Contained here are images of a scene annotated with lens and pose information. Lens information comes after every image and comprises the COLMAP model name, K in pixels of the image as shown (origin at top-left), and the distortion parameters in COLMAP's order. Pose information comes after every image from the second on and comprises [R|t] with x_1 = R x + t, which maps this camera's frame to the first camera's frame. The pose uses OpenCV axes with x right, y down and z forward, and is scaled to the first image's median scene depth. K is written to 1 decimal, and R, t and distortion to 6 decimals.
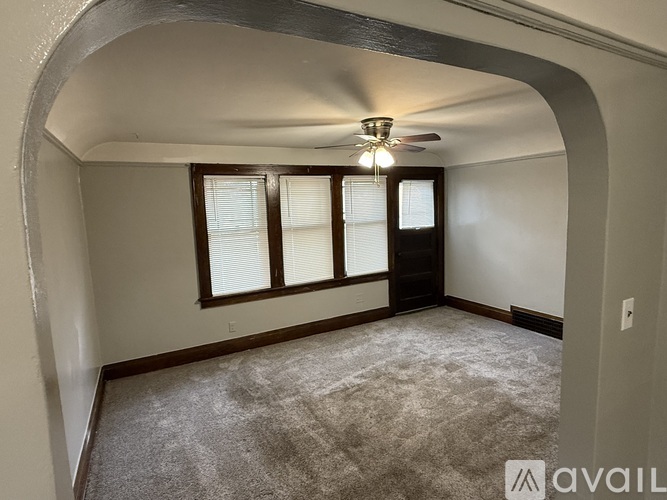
lens RADIAL K [[364.0, 0, 336.7], [0, 364.0, 246.9], [0, 0, 1]] dist [-0.005858, -0.000569]
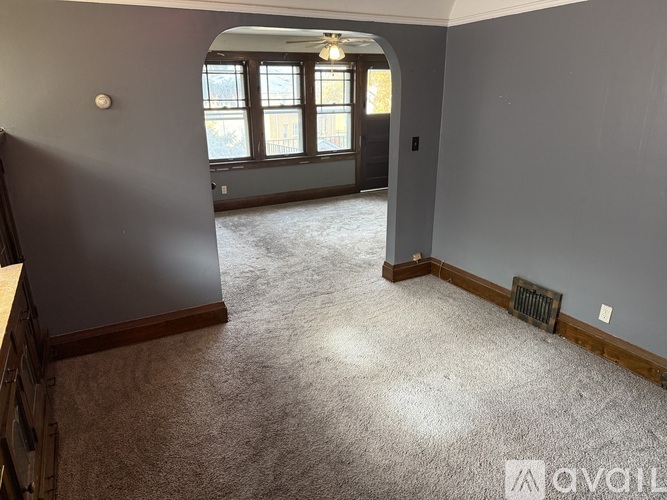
lens RADIAL K [[463.2, 0, 329.7], [0, 463.2, 254.8], [0, 0, 1]] dist [0.013818, 0.001267]
pose [[0.999644, 0.026511, 0.003043, 0.083237], [-0.026518, 0.974182, 0.224201, 0.070211], [0.002979, -0.224202, 0.974538, -0.599312]]
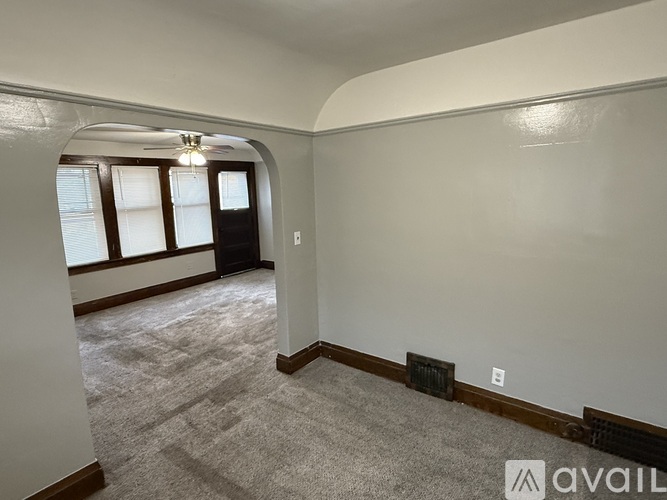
lens RADIAL K [[364.0, 0, 334.8], [0, 364.0, 250.0], [0, 0, 1]] dist [-0.005858, -0.000569]
pose [[0.913039, -0.057085, 0.403858, 0.016420], [0.037519, 0.997714, 0.056204, 0.042131], [-0.406143, -0.036164, 0.913094, -0.399659]]
